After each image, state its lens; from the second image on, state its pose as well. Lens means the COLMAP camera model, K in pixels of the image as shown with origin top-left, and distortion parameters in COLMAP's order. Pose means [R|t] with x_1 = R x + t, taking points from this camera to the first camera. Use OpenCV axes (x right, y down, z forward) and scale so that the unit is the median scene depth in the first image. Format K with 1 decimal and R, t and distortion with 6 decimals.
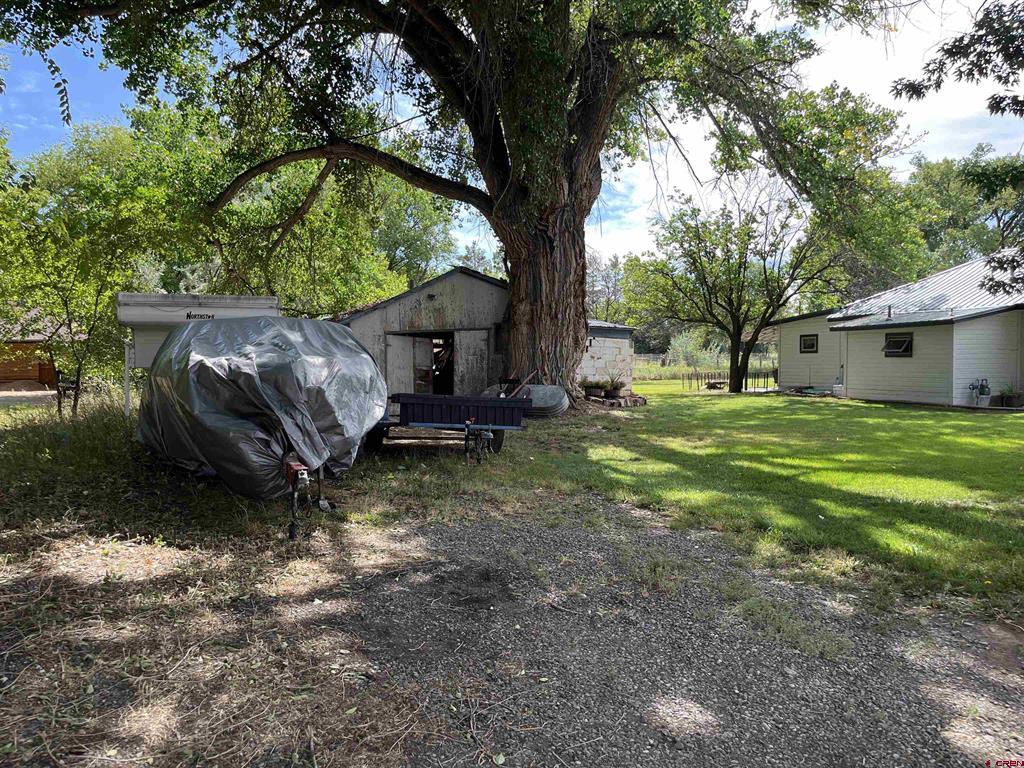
lens RADIAL K [[788.3, 0, 520.8], [0, 788.3, 393.5], [0, 0, 1]] dist [0.076255, -0.094463]
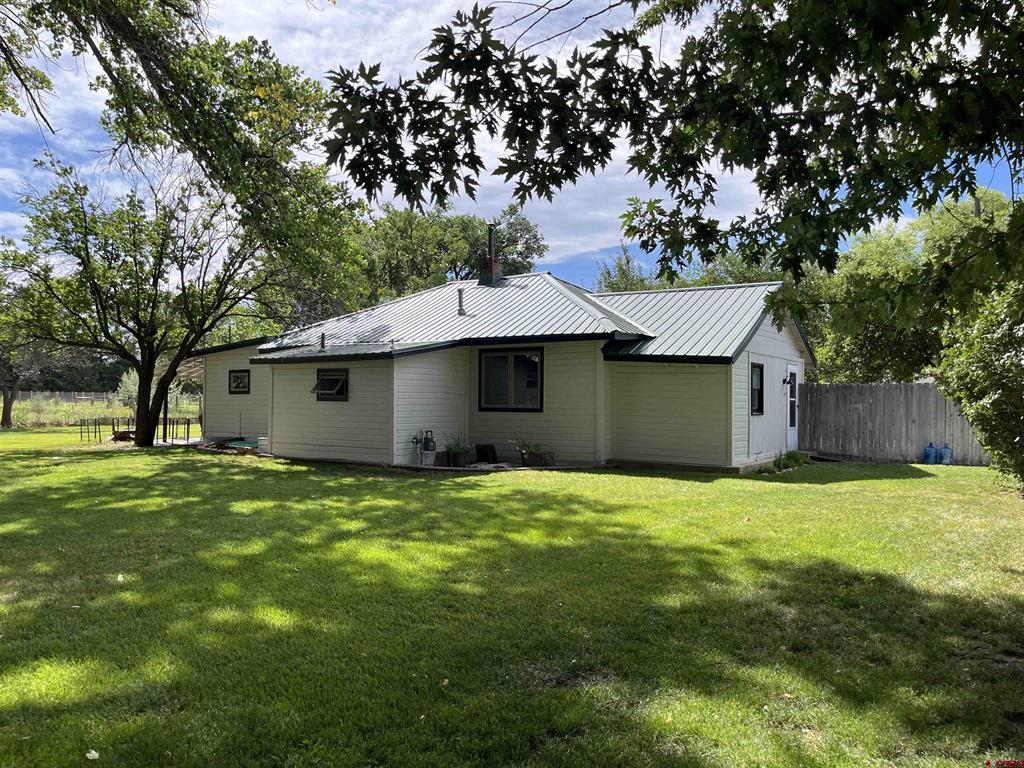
lens RADIAL K [[788.3, 0, 514.5], [0, 788.3, 384.7], [0, 0, 1]] dist [0.076255, -0.094463]
pose [[0.823524, 0.027040, 0.566637, 0.193762], [0.009405, 0.998075, -0.061298, -0.013529], [-0.567204, 0.055810, 0.821684, 0.290918]]
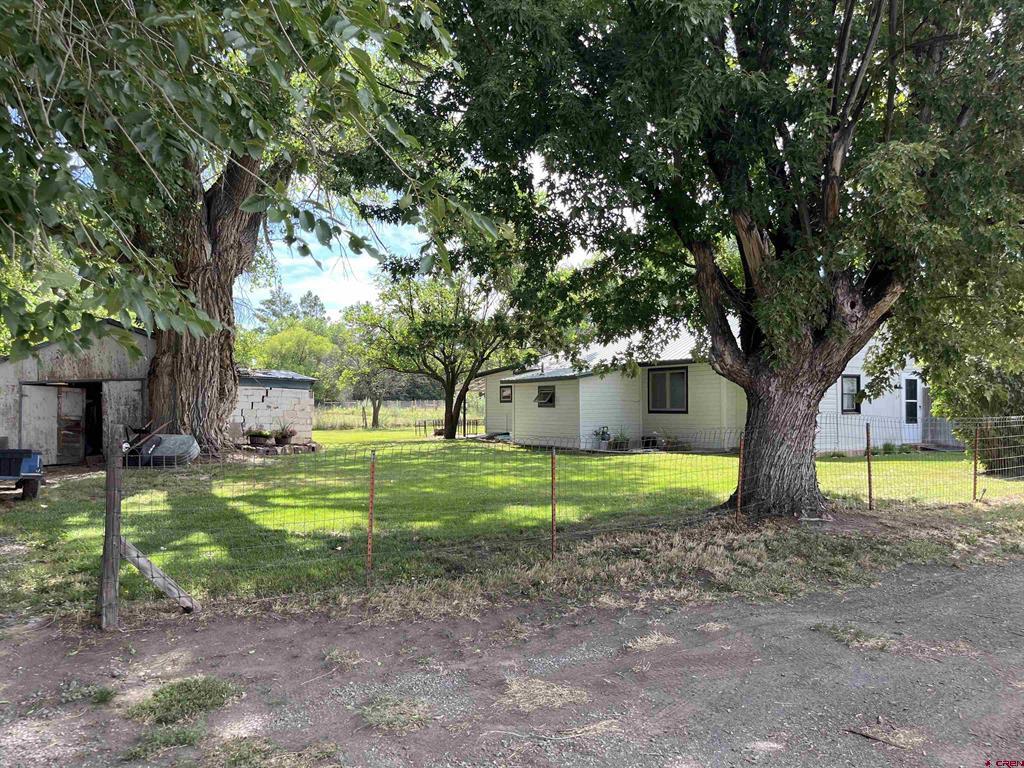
lens RADIAL K [[788.3, 0, 520.1], [0, 788.3, 388.5], [0, 0, 1]] dist [0.076255, -0.094463]
pose [[0.978233, 0.005830, 0.207429, 0.204919], [0.007554, 0.997942, -0.063675, -0.000764], [-0.207373, 0.063856, 0.976176, -0.098008]]
